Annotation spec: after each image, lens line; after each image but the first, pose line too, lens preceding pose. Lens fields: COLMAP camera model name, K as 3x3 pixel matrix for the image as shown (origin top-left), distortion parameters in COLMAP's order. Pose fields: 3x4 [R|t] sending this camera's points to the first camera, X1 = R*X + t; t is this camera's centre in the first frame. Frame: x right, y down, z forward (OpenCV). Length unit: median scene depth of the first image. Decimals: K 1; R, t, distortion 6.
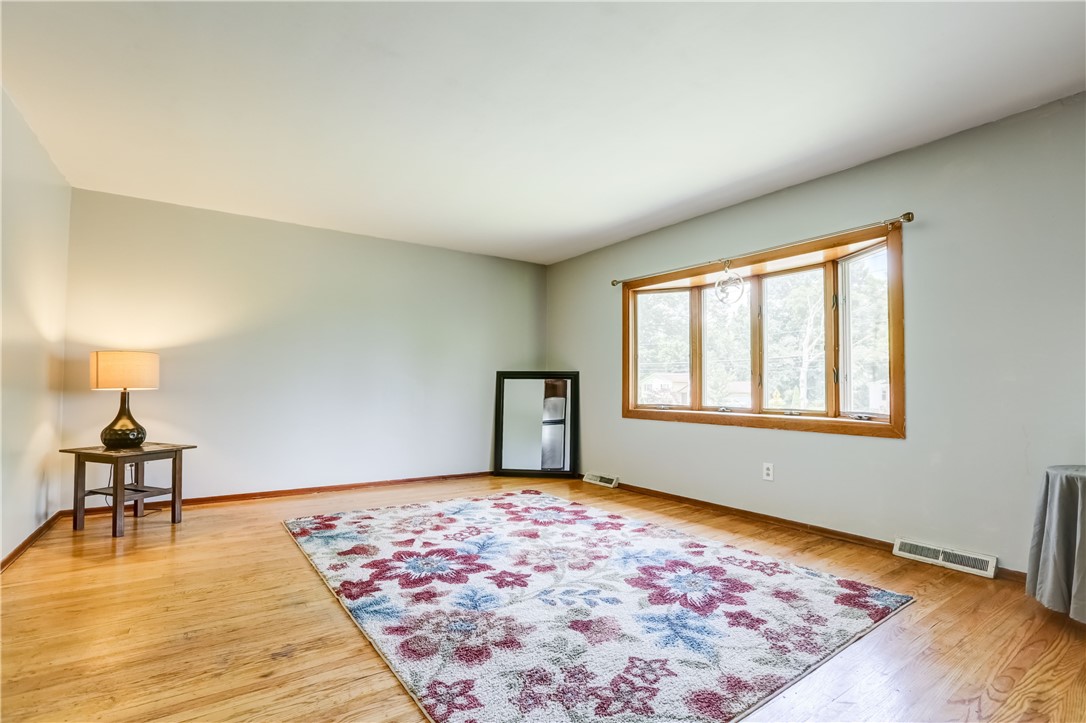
lens RADIAL K [[504.4, 0, 530.7], [0, 504.4, 376.9], [0, 0, 1]] dist [-0.061395, 0.025570]
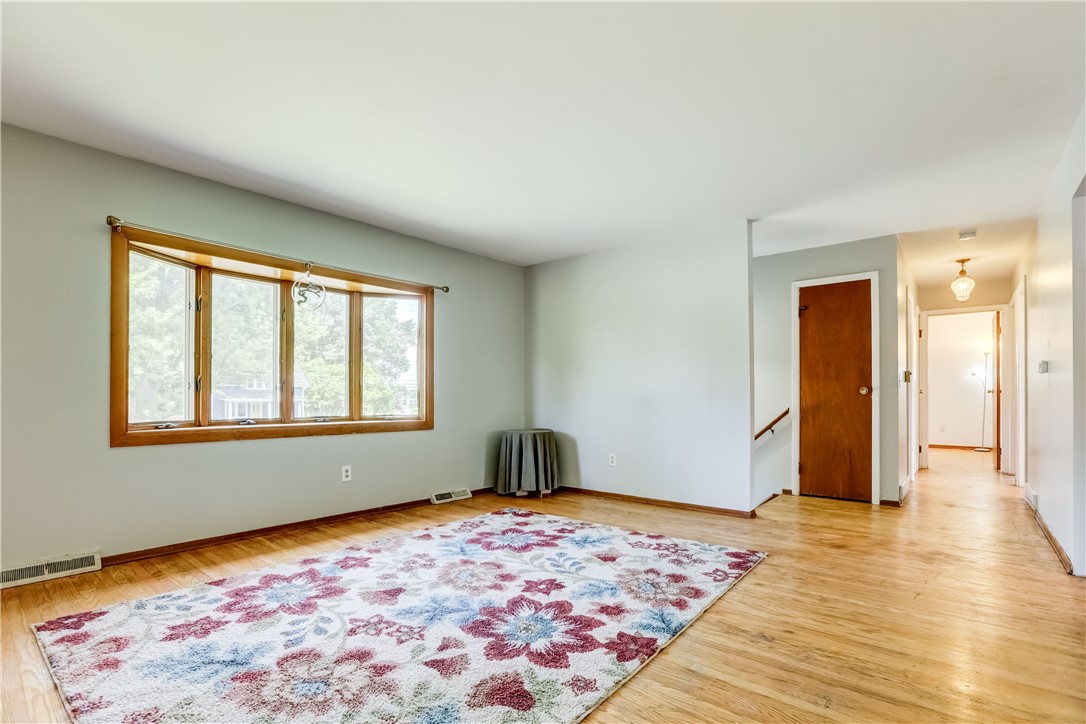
lens RADIAL K [[524.8, 0, 535.7], [0, 524.8, 396.8], [0, 0, 1]] dist [-0.074131, 0.030683]
pose [[-0.283825, -0.006784, 0.958852, -1.024336], [-0.021511, 0.999768, 0.000706, 0.014524], [-0.958635, -0.020425, -0.283905, 1.279607]]
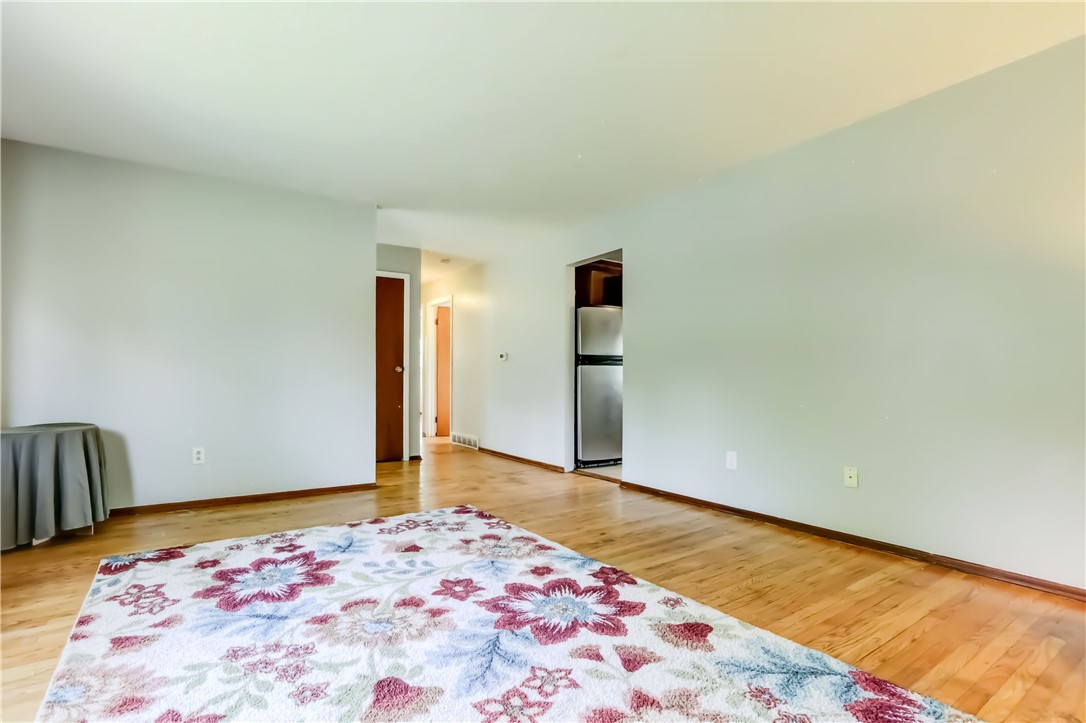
lens RADIAL K [[504.4, 0, 530.7], [0, 504.4, 376.9], [0, 0, 1]] dist [-0.061395, 0.025570]
pose [[-0.999707, -0.011925, -0.021042, -0.143891], [-0.011470, 0.999701, -0.021612, 0.042495], [0.021294, -0.021365, -0.999545, 1.838085]]
